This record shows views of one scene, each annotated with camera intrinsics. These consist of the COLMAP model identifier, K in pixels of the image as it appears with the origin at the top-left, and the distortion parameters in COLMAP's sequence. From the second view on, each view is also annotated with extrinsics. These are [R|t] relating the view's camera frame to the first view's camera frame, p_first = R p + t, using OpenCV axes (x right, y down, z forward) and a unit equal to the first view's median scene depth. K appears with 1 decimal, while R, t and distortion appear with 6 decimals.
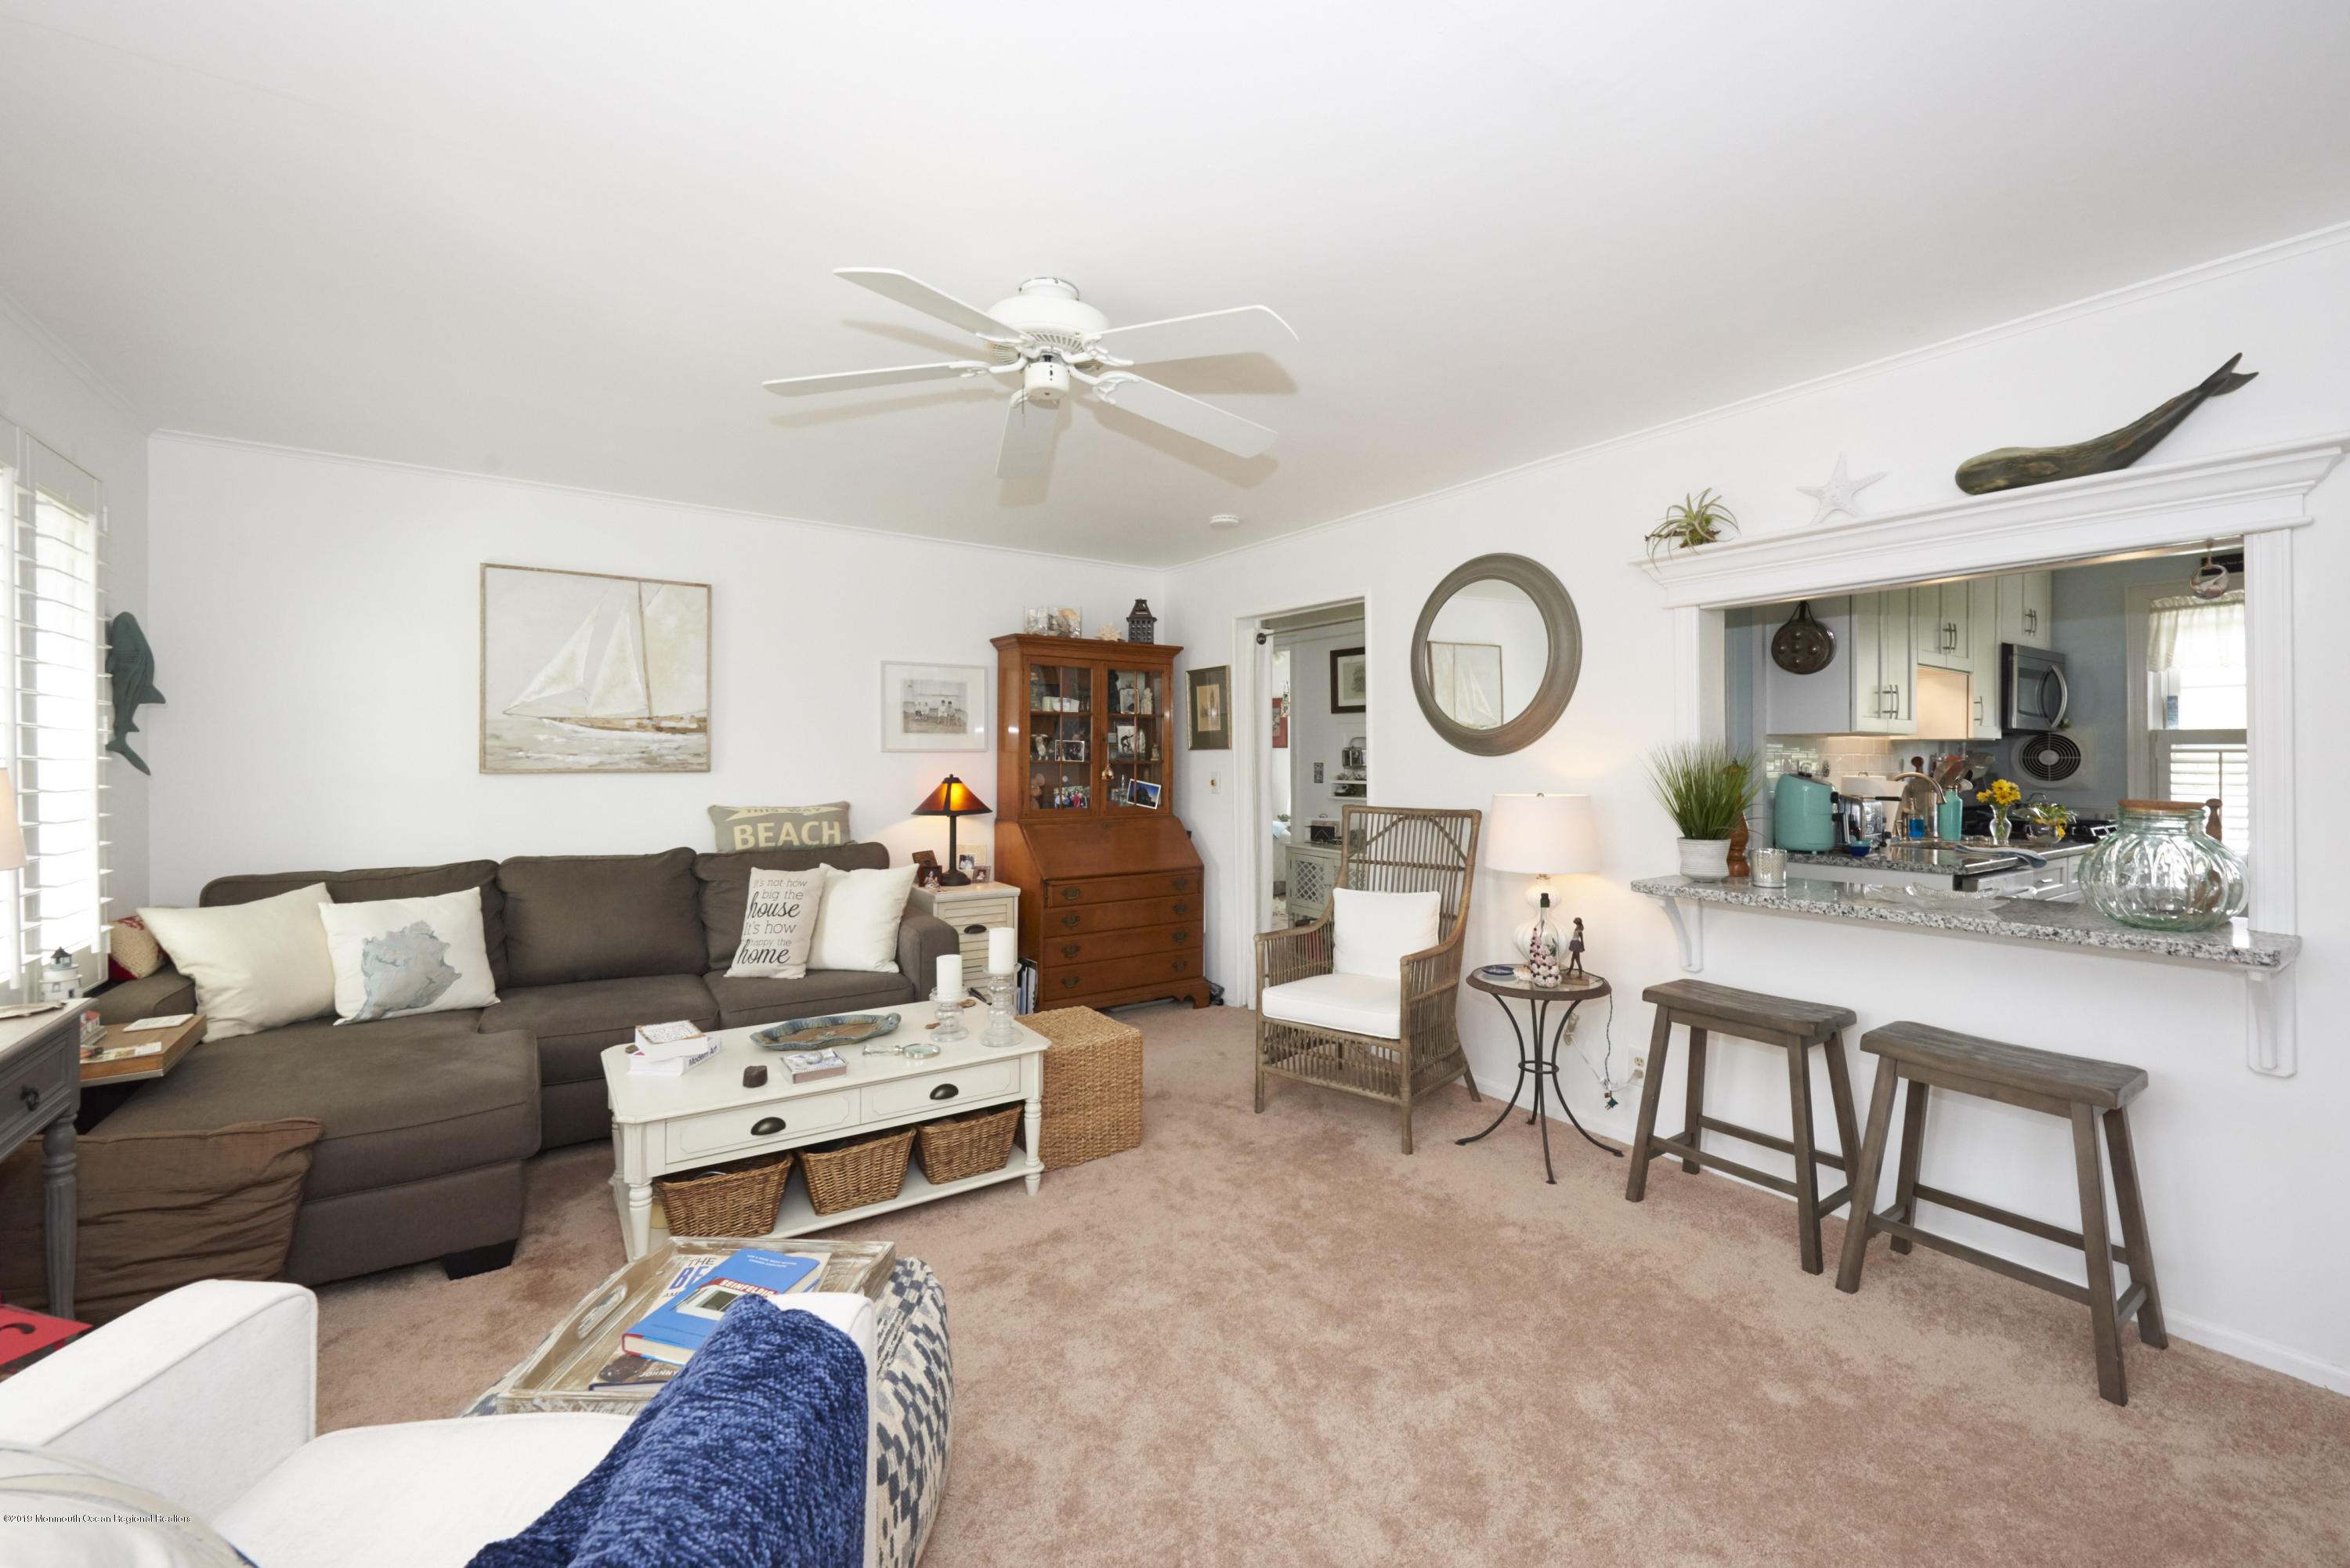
lens RADIAL K [[954.2, 0, 1197.9], [0, 954.2, 759.6], [0, 0, 1]] dist [0.000262, 0.000411]
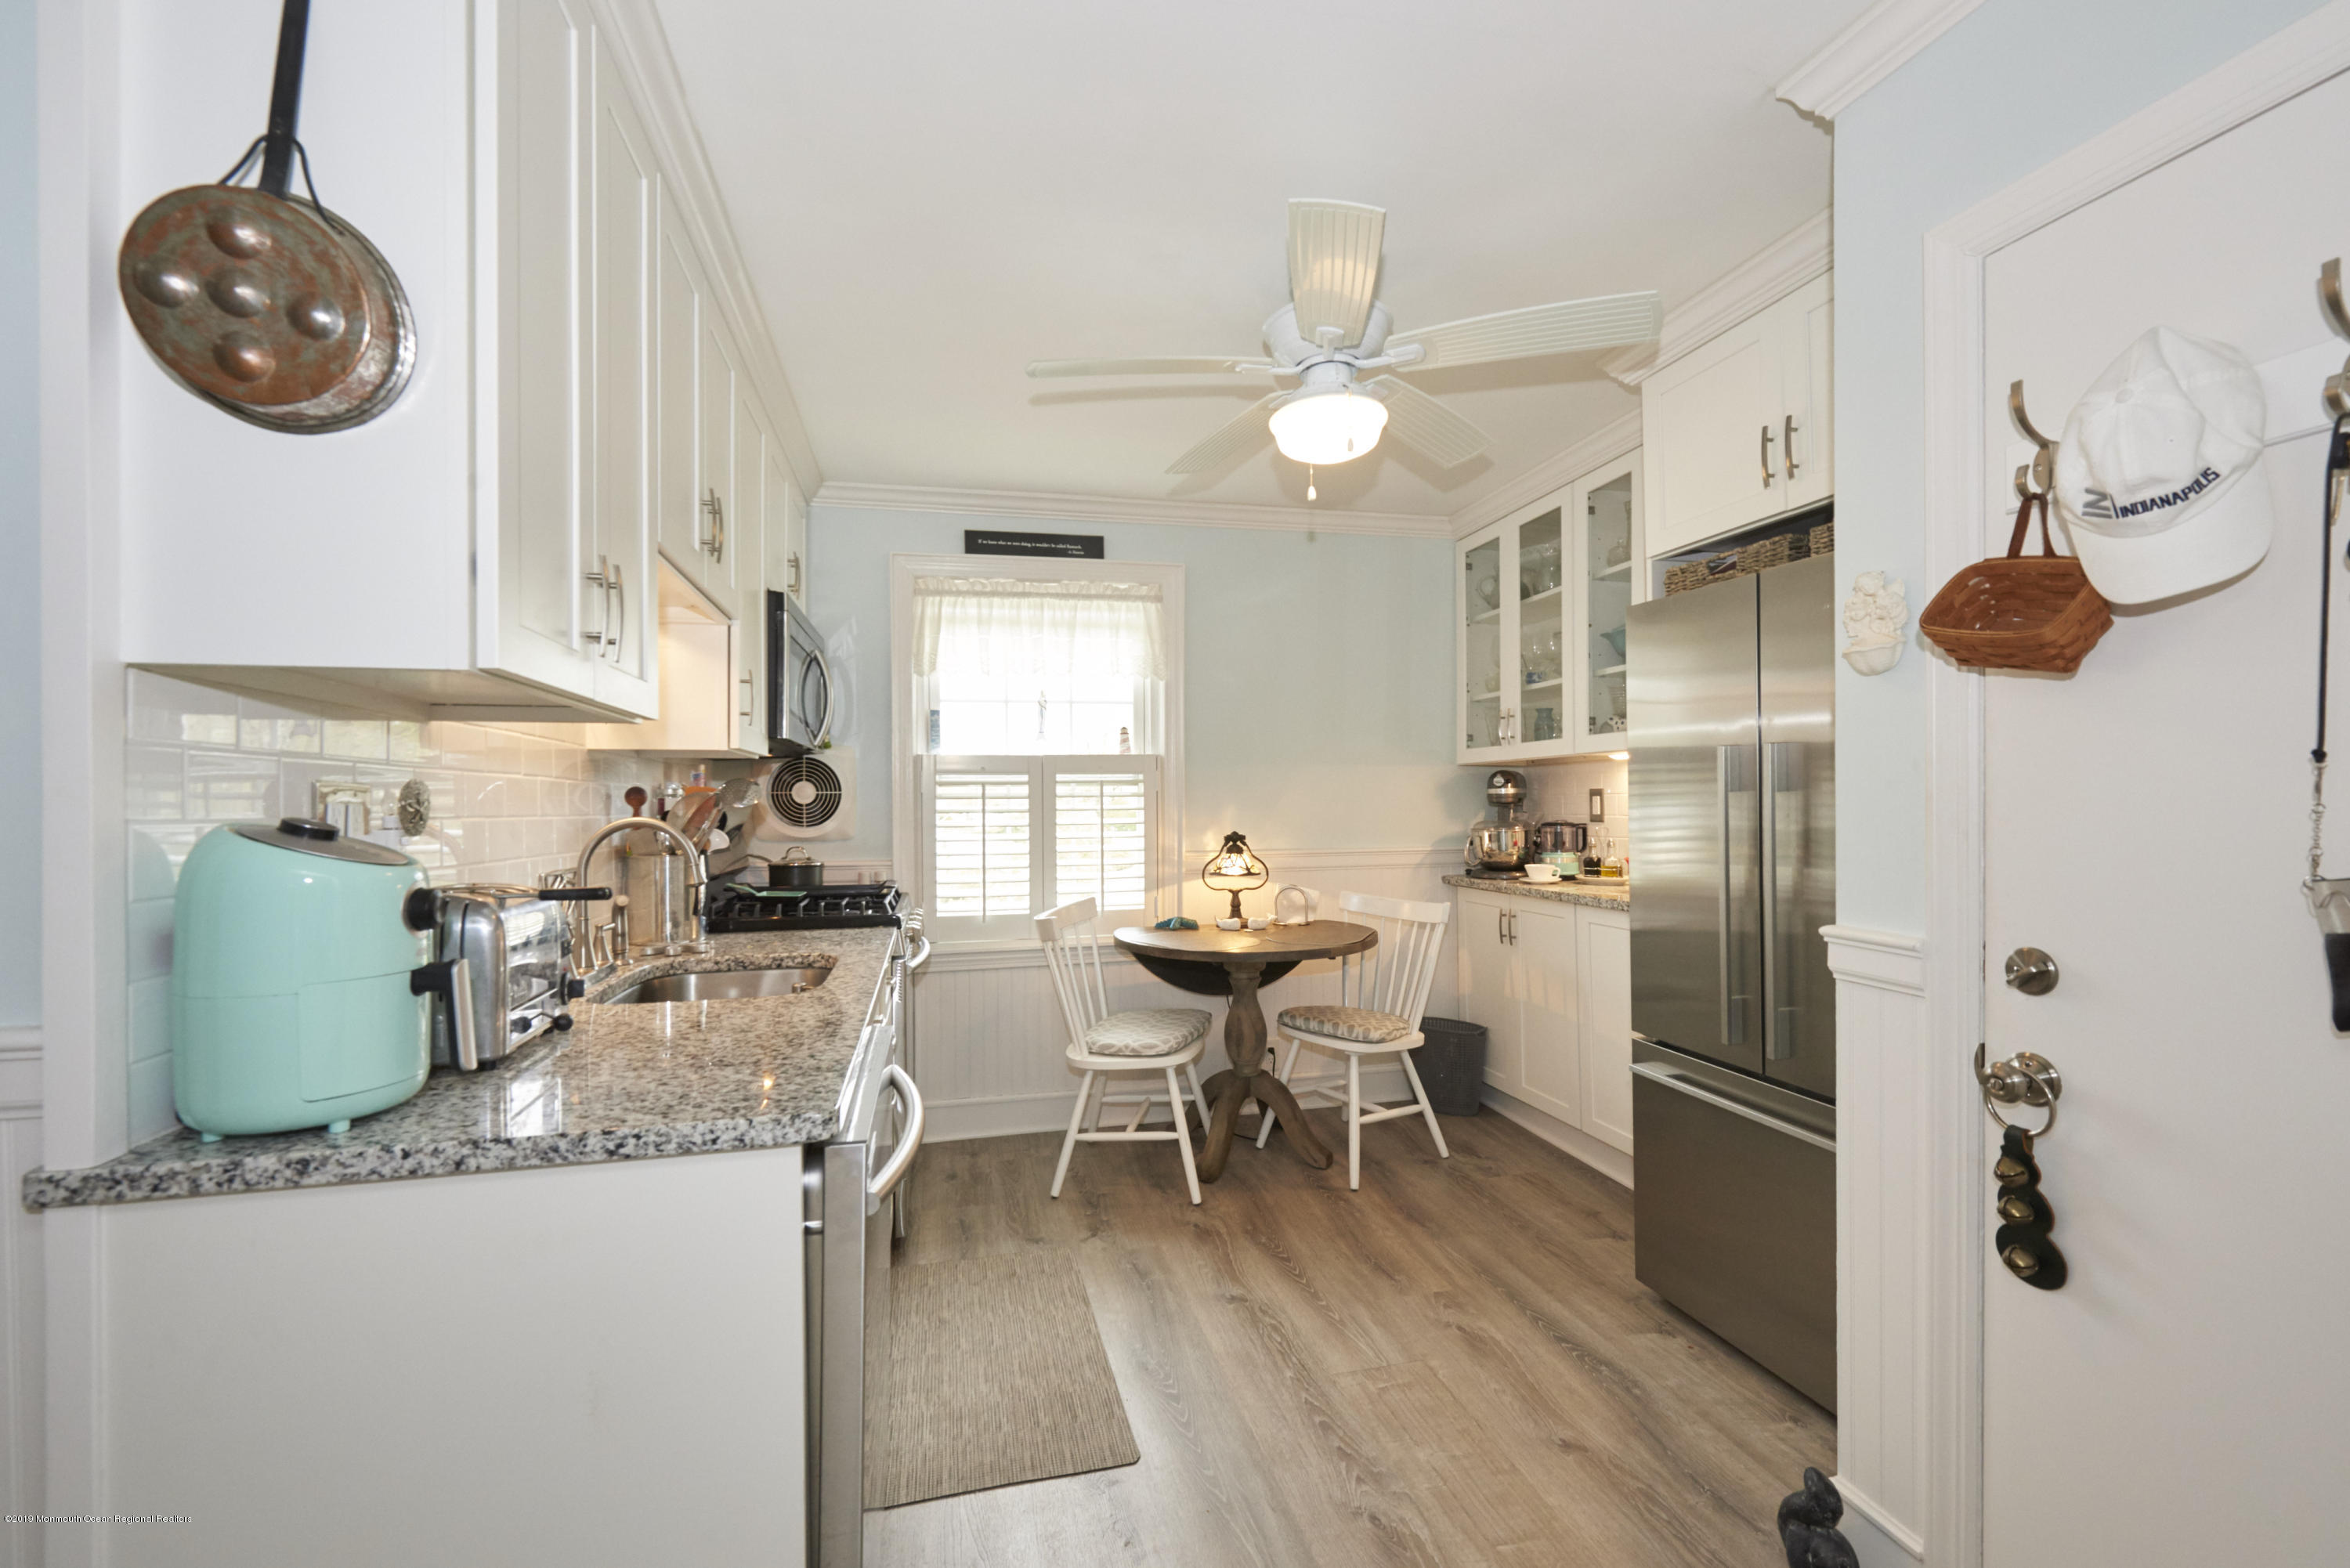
lens RADIAL K [[954.2, 0, 1168.7], [0, 954.2, 799.1], [0, 0, 1]] dist [0.000262, 0.000411]
pose [[0.365971, 0.001973, 0.930624, 0.400690], [0.009177, 0.999941, -0.005728, 0.009276], [-0.930581, 0.010637, 0.365931, 0.570736]]
